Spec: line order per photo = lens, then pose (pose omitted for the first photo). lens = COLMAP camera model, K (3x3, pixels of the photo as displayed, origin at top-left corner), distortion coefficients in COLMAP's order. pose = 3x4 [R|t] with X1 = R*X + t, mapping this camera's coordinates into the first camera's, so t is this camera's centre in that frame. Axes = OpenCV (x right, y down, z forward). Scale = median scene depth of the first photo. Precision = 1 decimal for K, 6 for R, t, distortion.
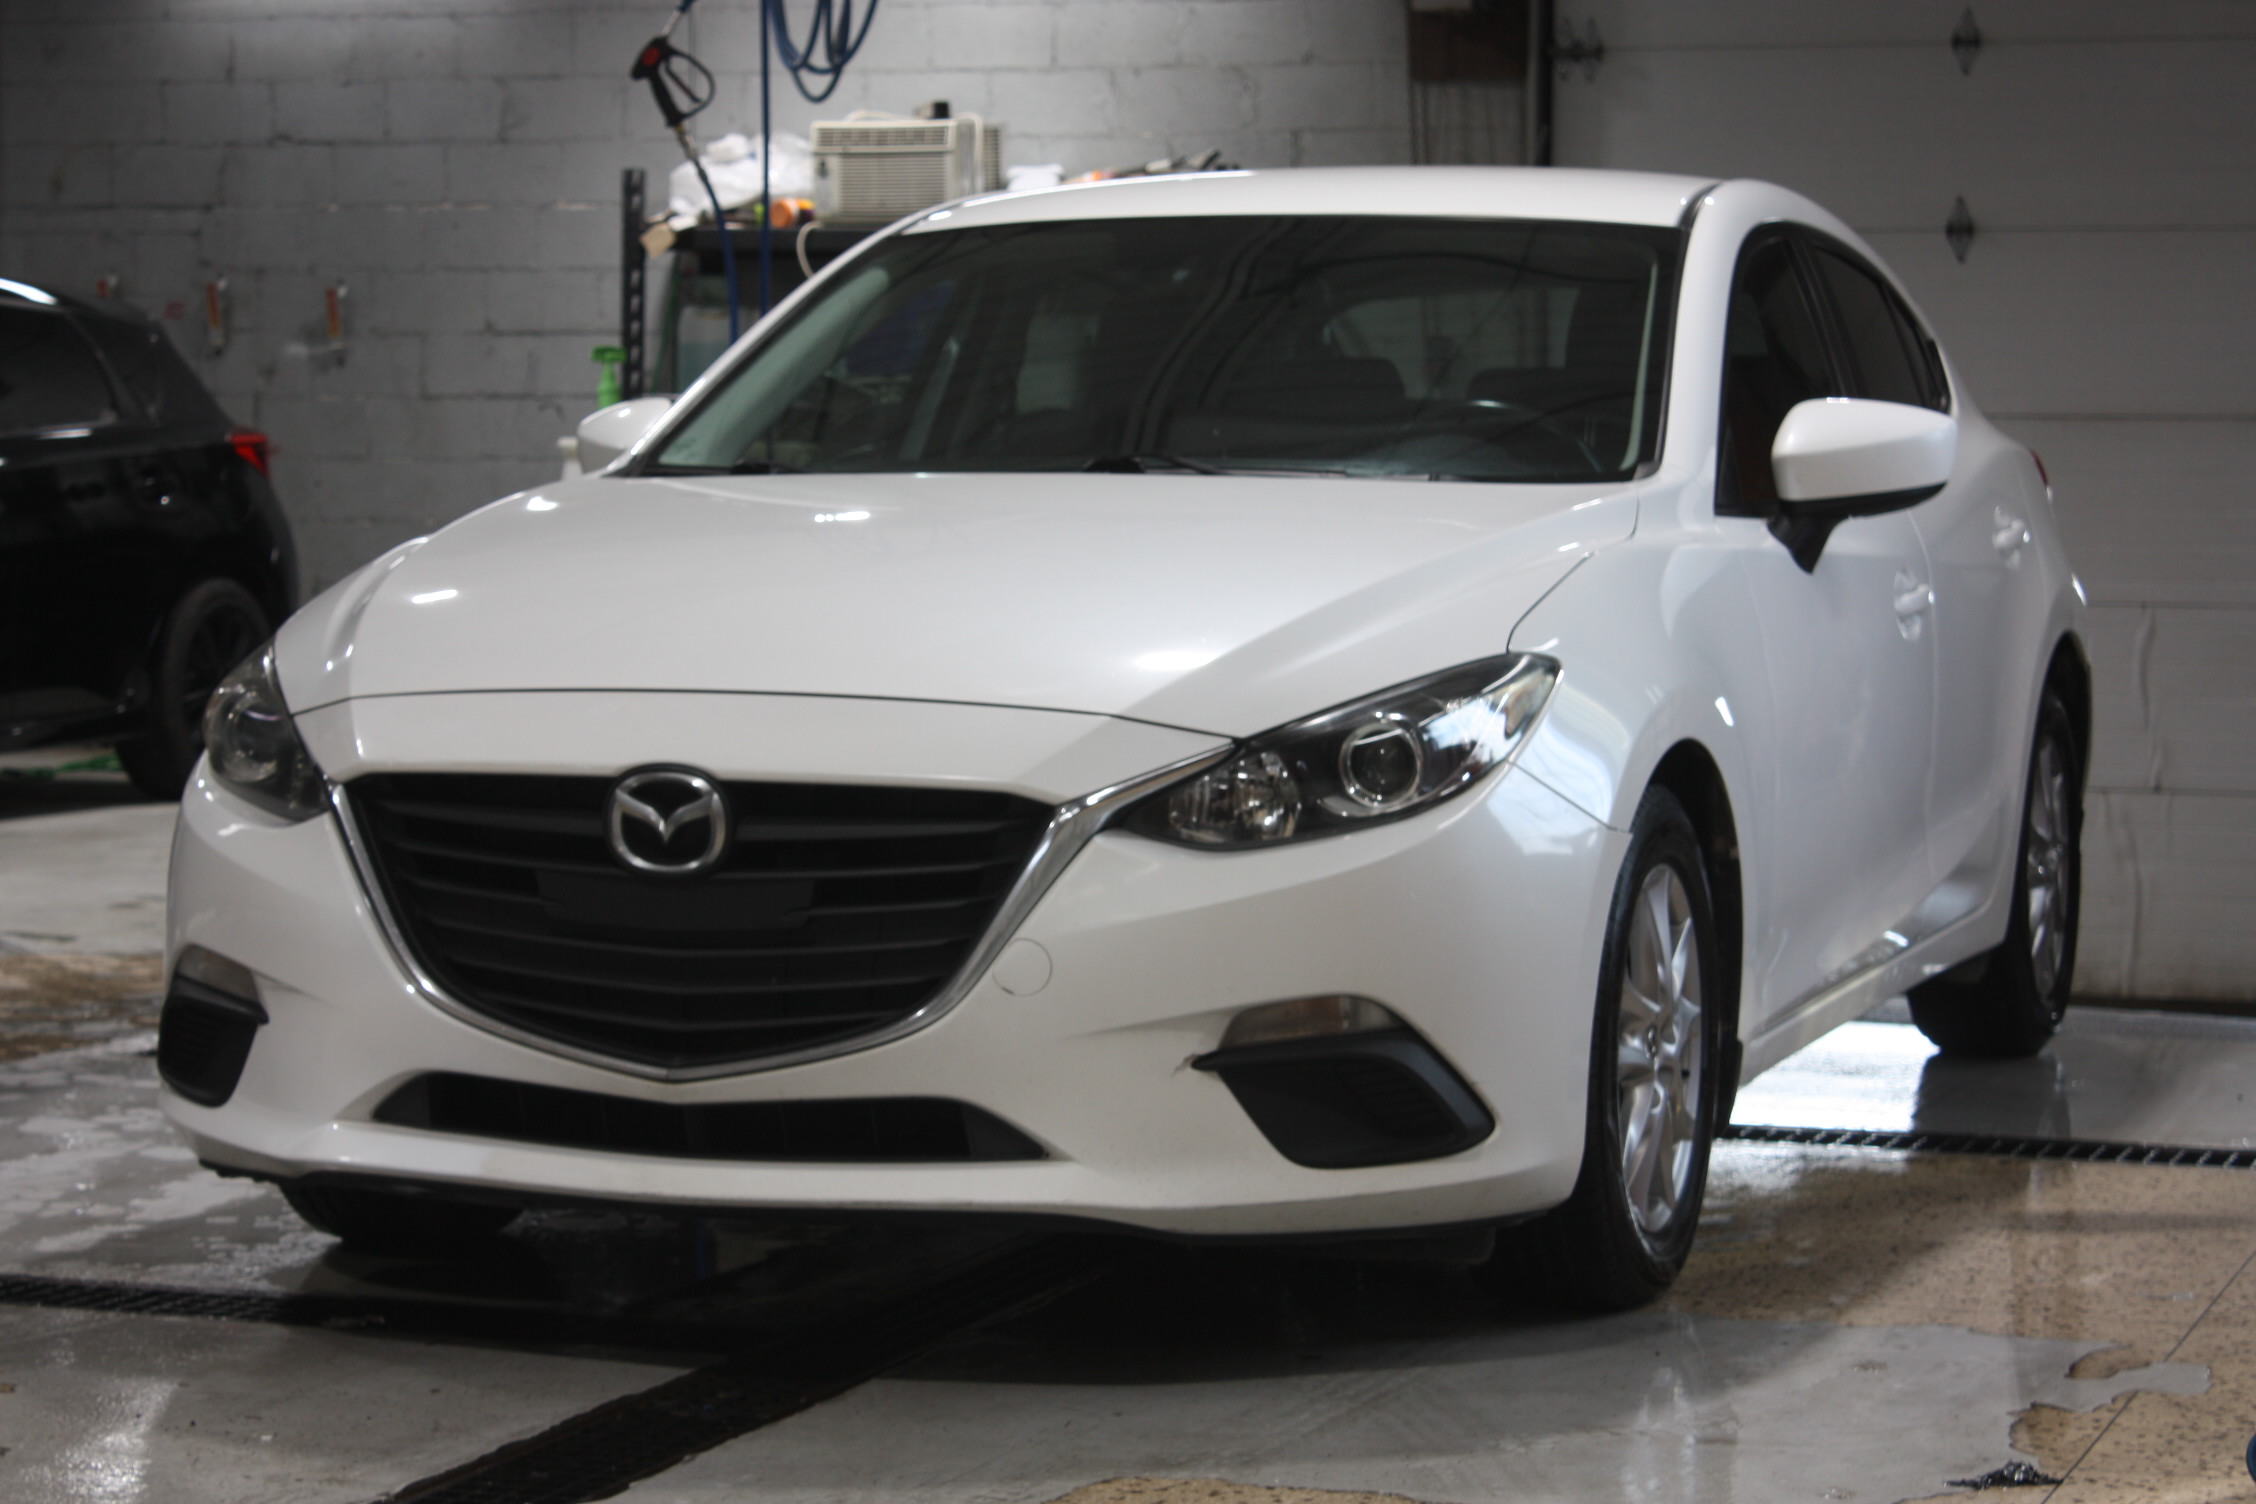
lens RADIAL K [[5368.7, 0, 1127.8], [0, 5368.7, 757.0], [0, 0, 1]] dist [0.090768, 0.000000]
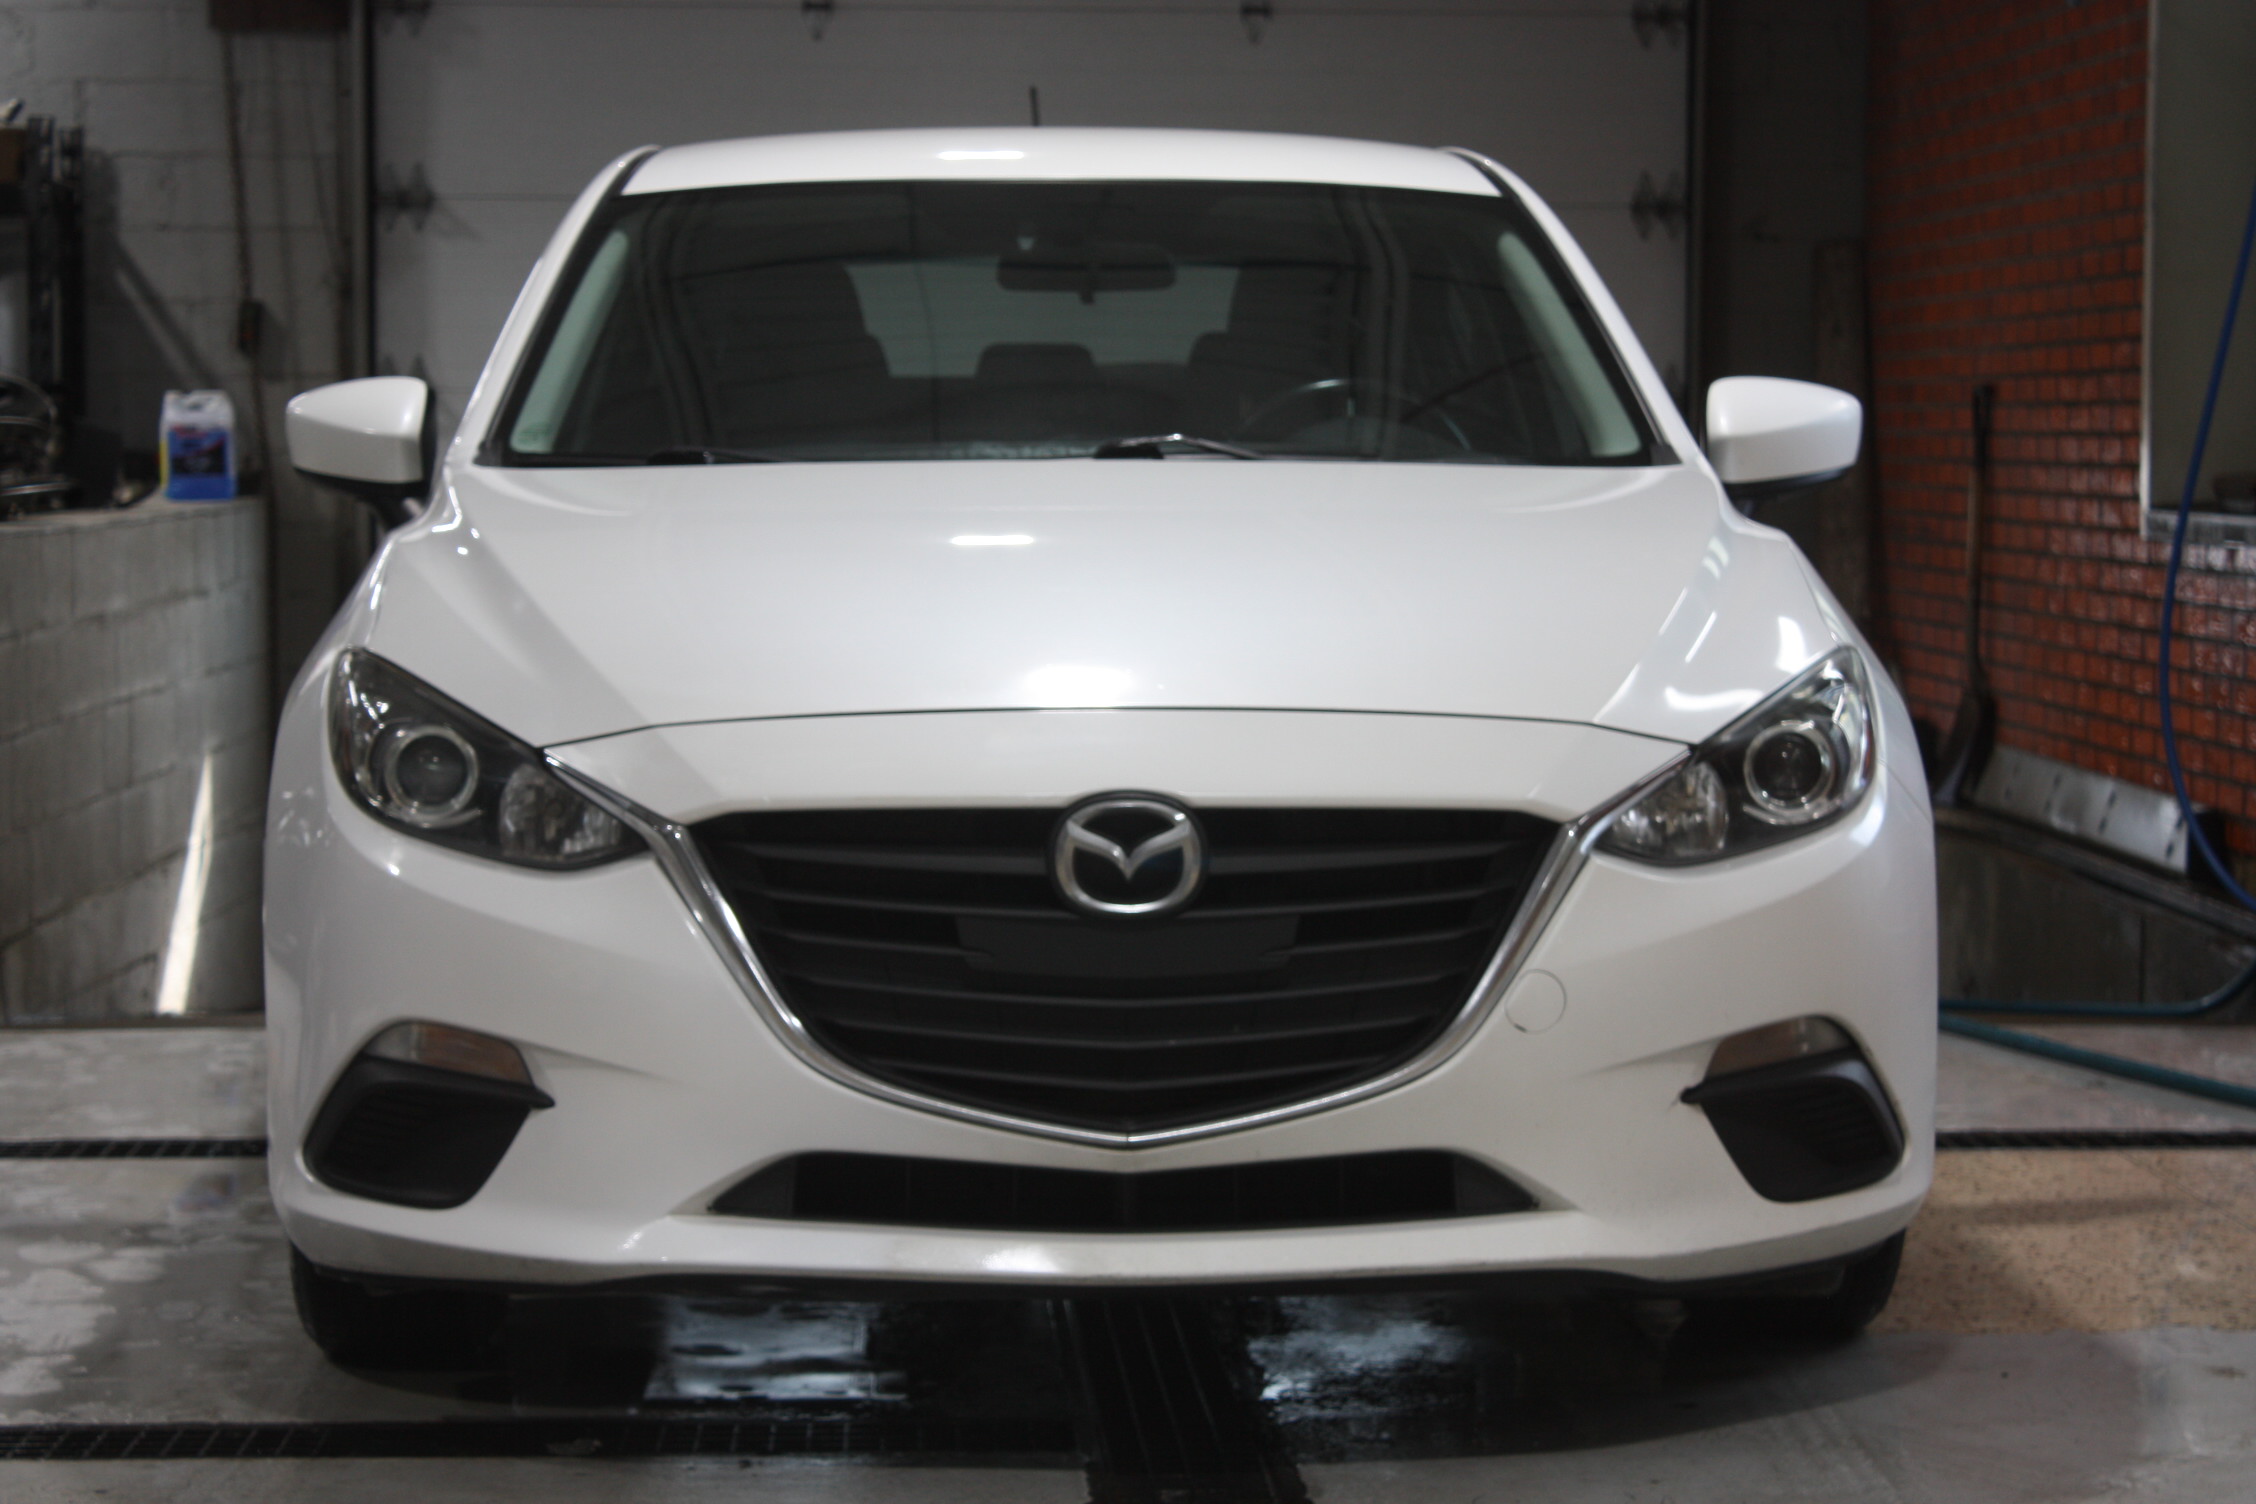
lens RADIAL K [[5497.6, 0, 1127.9], [0, 5497.6, 746.8], [0, 0, 1]] dist [0.034441, 0.000000]
pose [[0.915710, -0.026783, 0.400946, -0.448689], [0.026008, 0.999635, 0.007377, -0.012683], [-0.400997, 0.003672, 0.916072, 0.166819]]
